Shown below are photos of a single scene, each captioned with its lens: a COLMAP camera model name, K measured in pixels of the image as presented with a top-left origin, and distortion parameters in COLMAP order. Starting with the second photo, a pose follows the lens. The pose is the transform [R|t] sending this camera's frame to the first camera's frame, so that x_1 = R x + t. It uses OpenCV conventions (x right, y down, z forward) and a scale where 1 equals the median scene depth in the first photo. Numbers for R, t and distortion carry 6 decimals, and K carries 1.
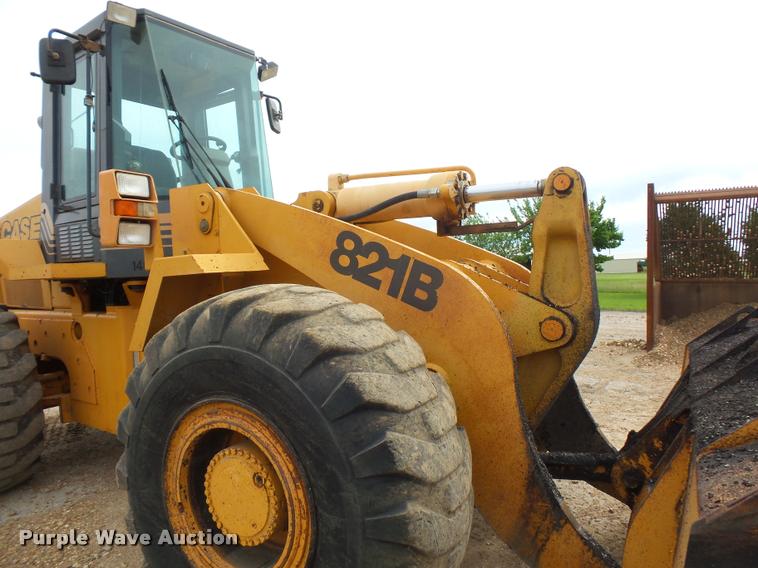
lens RADIAL K [[520.5, 0, 380.8], [0, 520.5, 288.3], [0, 0, 1]] dist [-0.007963, -0.002912]
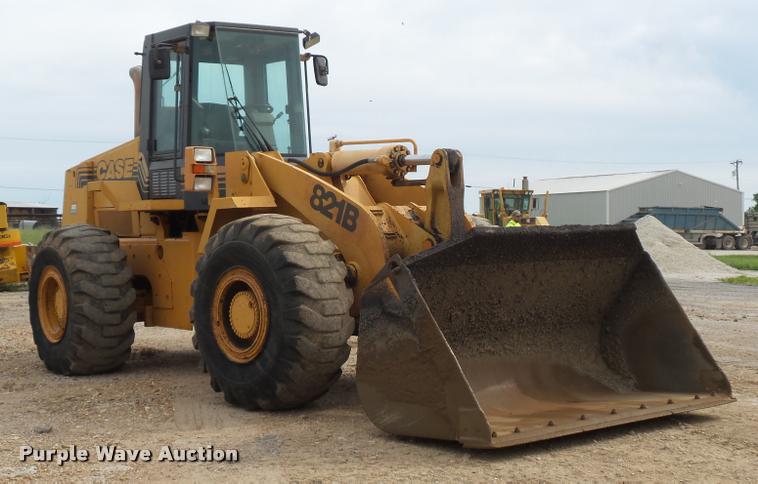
lens RADIAL K [[1294.2, 0, 379.0], [0, 1294.2, 242.0], [0, 0, 1]] dist [0.006026, 0.113086]
pose [[0.951340, 0.029508, -0.306727, 1.636172], [-0.034082, 0.999373, -0.009565, 0.125949], [0.306252, 0.019553, 0.951750, -3.381807]]
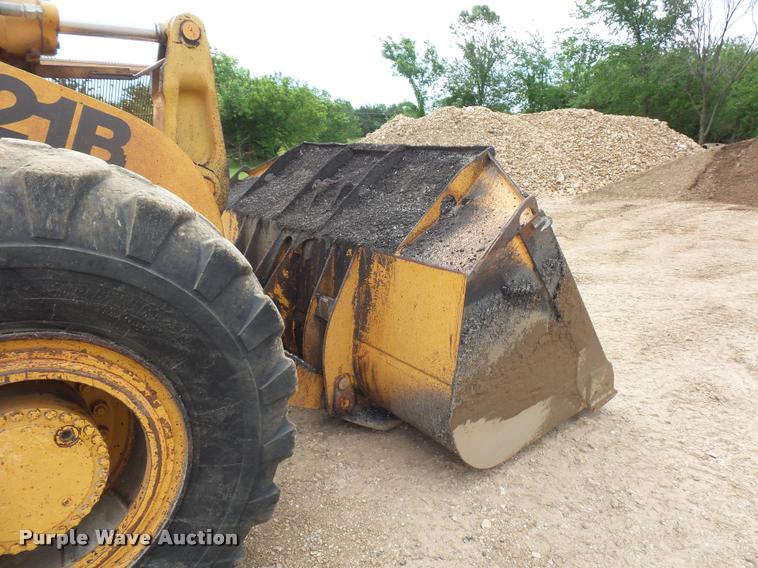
lens RADIAL K [[520.5, 0, 380.8], [0, 520.5, 288.3], [0, 0, 1]] dist [-0.007963, -0.002912]
pose [[0.373319, -0.248121, 0.893906, -0.548789], [0.041140, 0.967050, 0.251242, 0.030701], [-0.926790, -0.057018, 0.371226, 0.340508]]
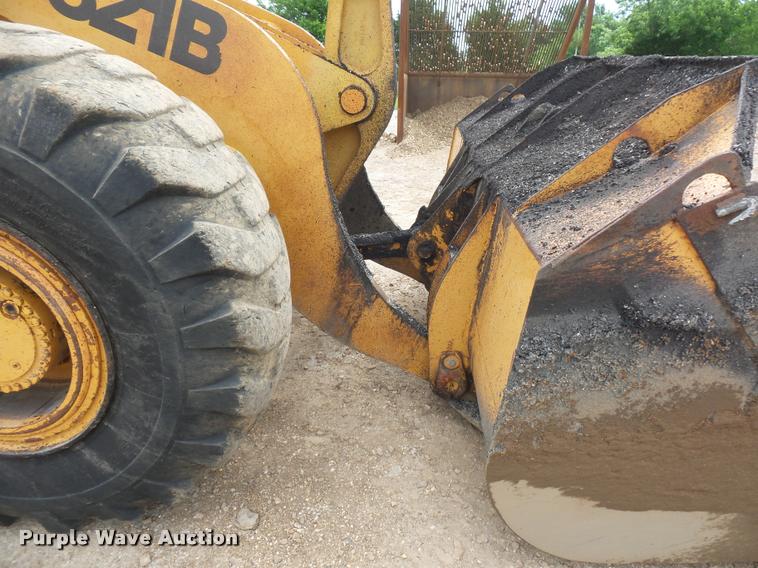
lens RADIAL K [[520.5, 0, 380.8], [0, 520.5, 288.3], [0, 0, 1]] dist [-0.007963, -0.002912]
pose [[0.892720, -0.155158, 0.423058, -0.062992], [-0.008527, 0.932865, 0.360124, 0.065249], [-0.450532, -0.325097, 0.831464, 0.148860]]
